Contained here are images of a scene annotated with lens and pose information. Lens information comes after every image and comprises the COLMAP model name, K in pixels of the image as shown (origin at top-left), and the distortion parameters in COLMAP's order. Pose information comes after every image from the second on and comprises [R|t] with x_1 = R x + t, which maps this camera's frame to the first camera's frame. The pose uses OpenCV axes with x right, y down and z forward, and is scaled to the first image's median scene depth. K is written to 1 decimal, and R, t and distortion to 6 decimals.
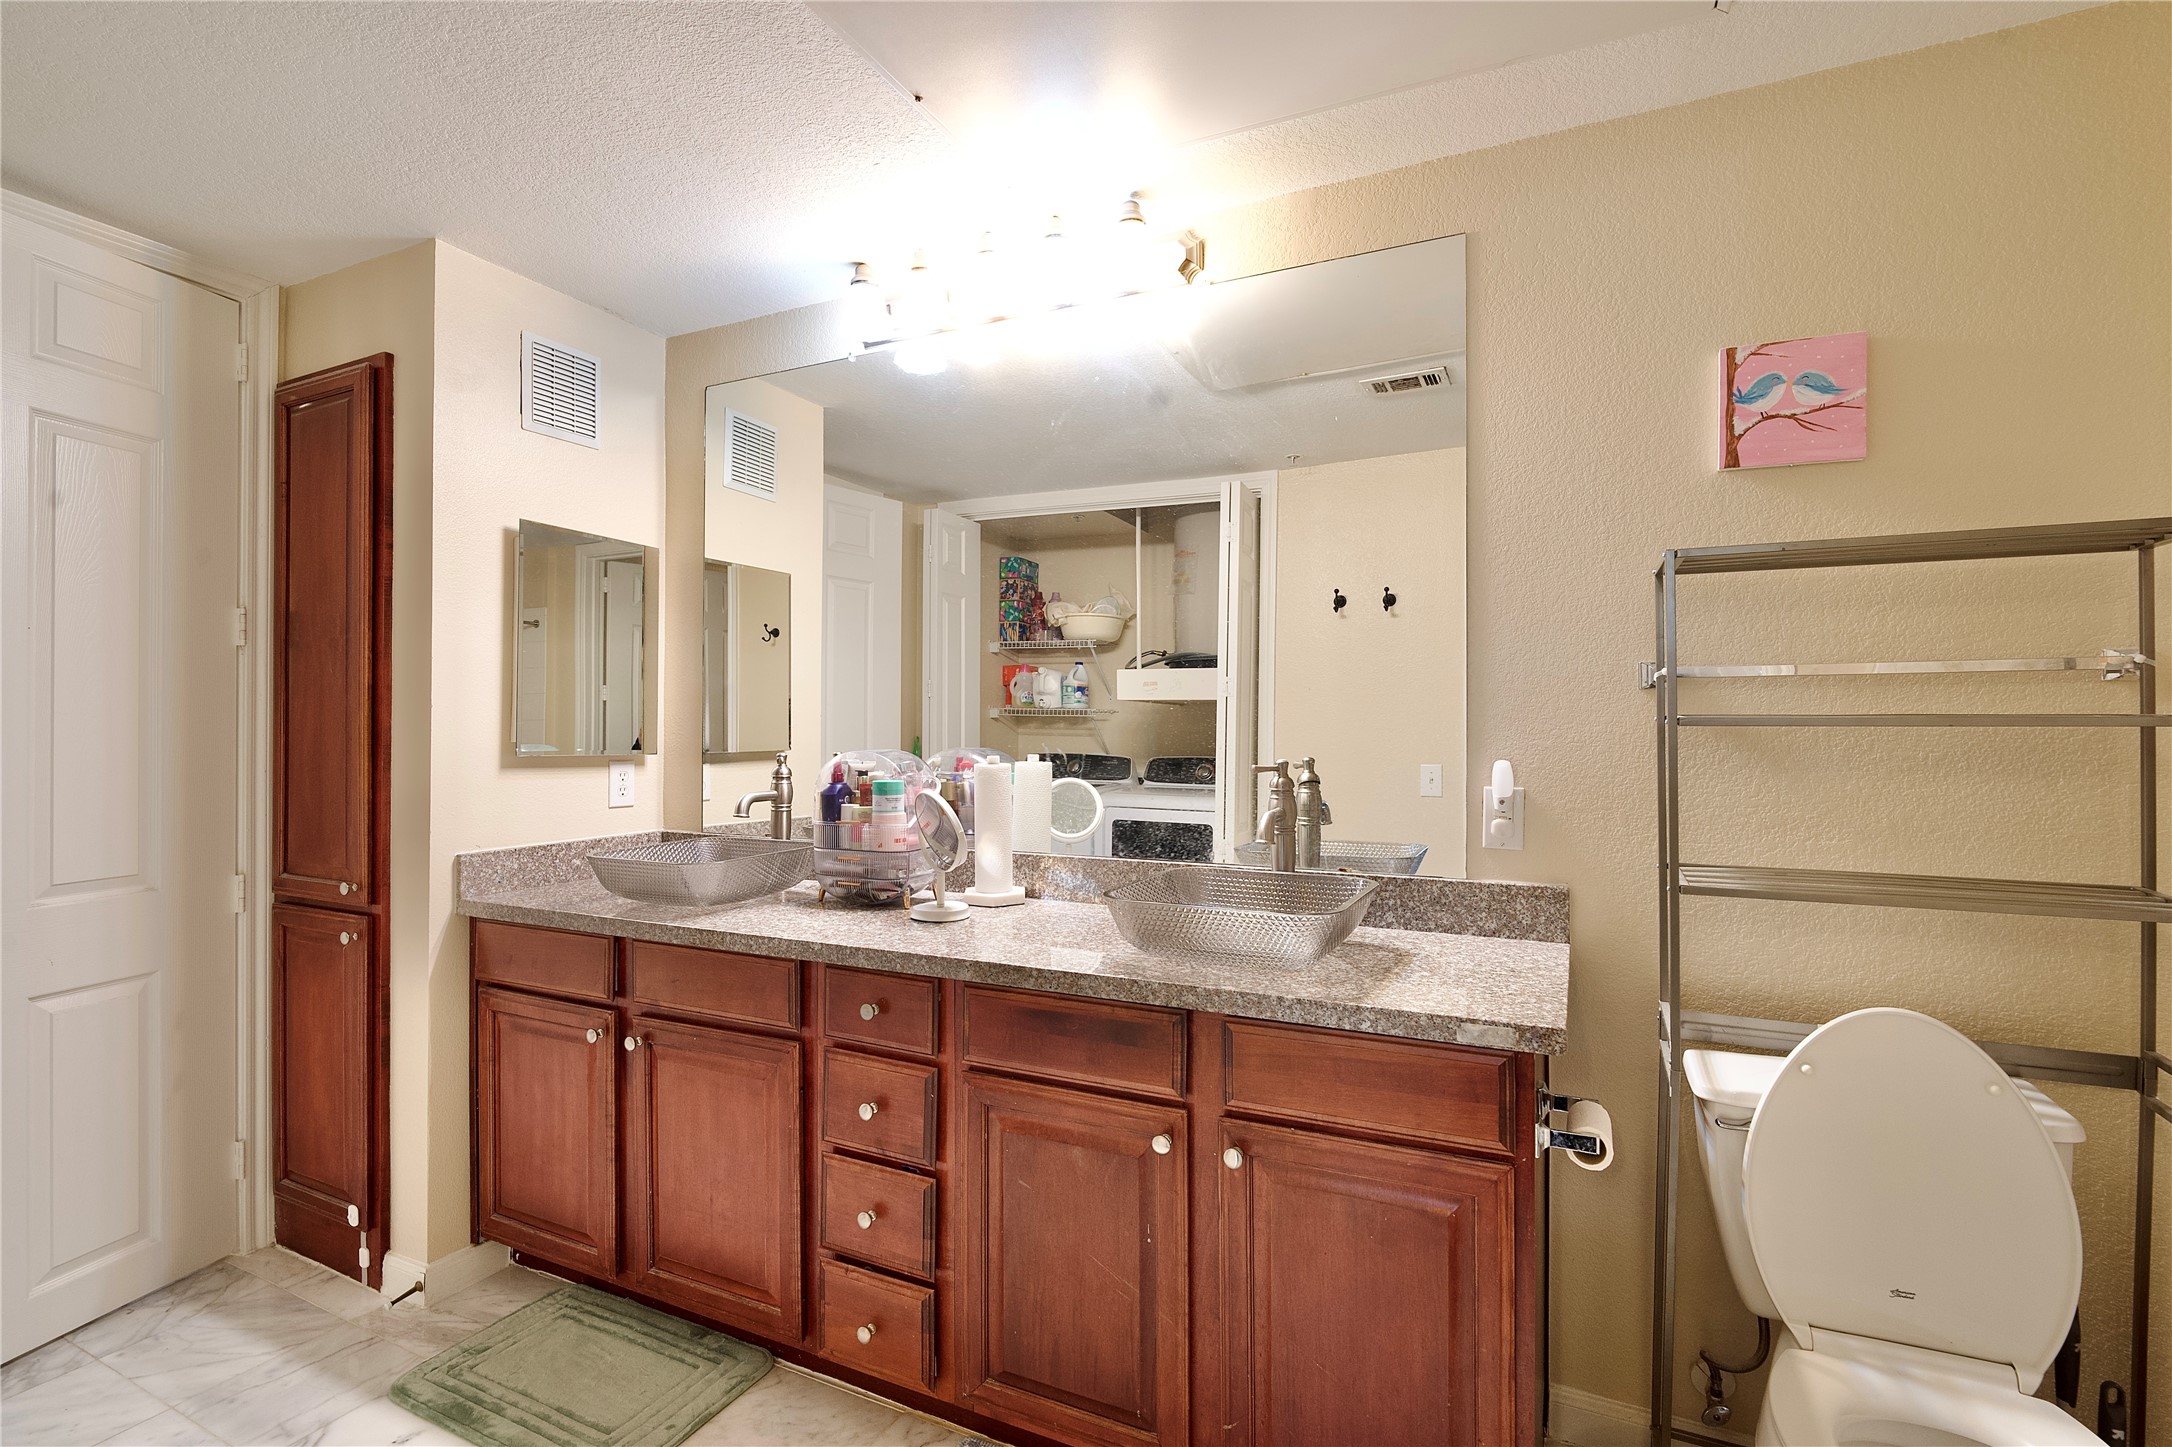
lens RADIAL K [[1007.8, 0, 1086.0], [0, 1007.8, 723.5], [0, 0, 1]] dist [-0.005002, -0.000391]
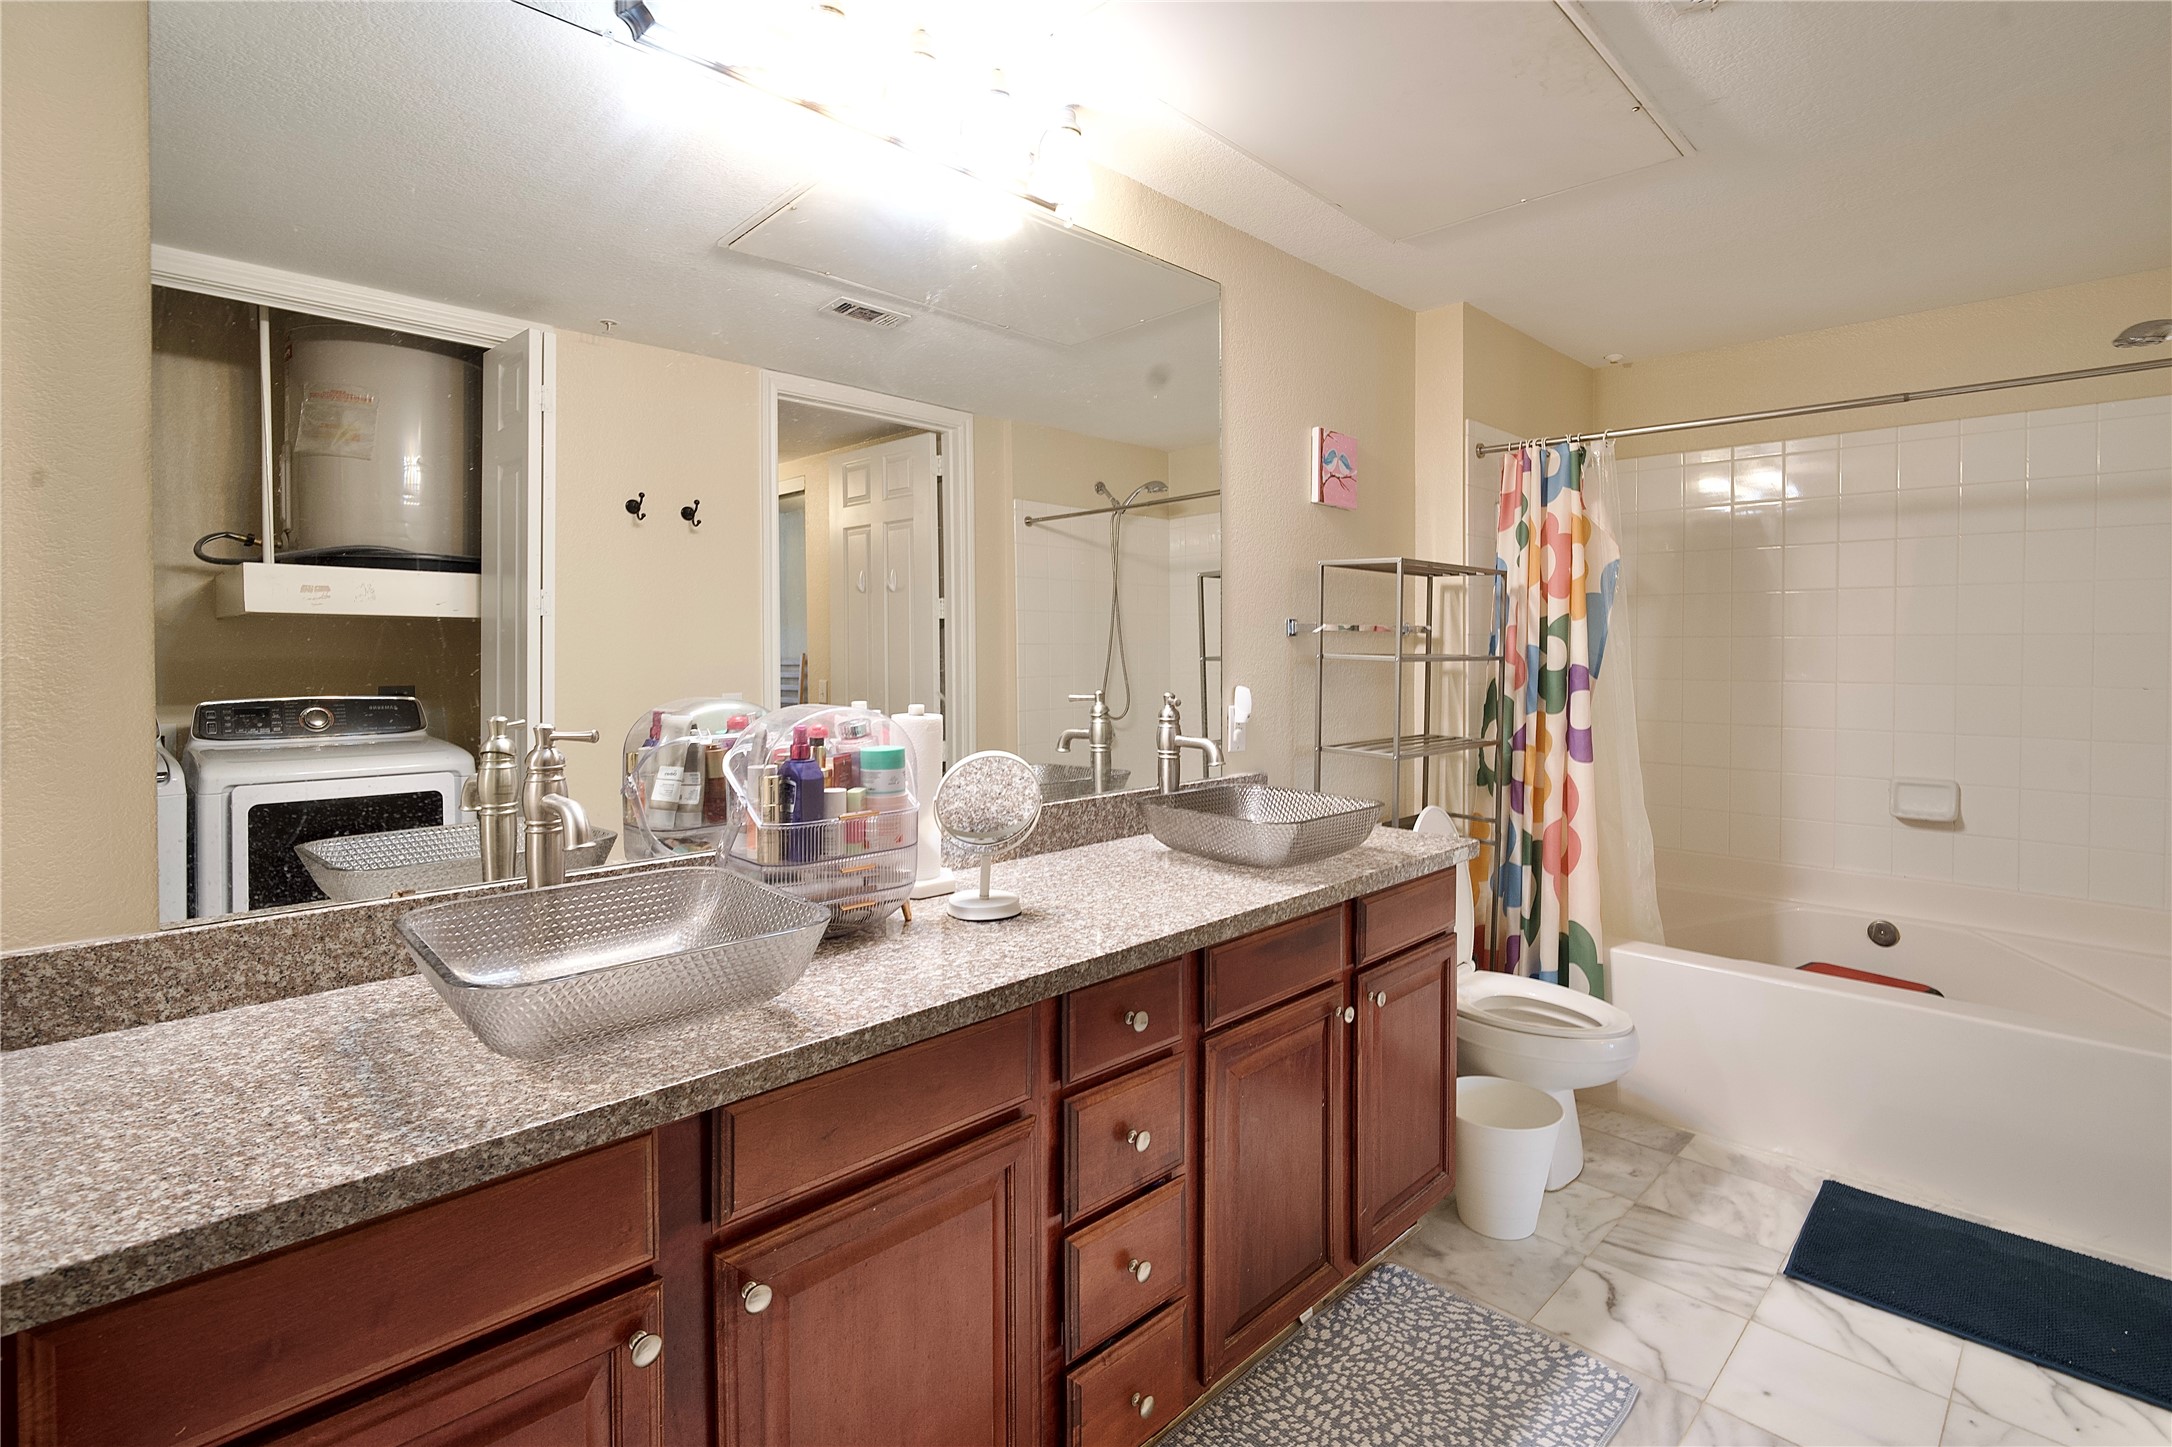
lens RADIAL K [[1083.2, 0, 1091.2], [0, 1083.2, 658.6], [0, 0, 1]] dist [-0.002512, -0.000335]
pose [[0.300650, -0.014100, 0.953630, -1.097211], [-0.005456, 0.999849, 0.016503, -0.026624], [-0.953719, -0.010164, 0.300527, 0.790382]]
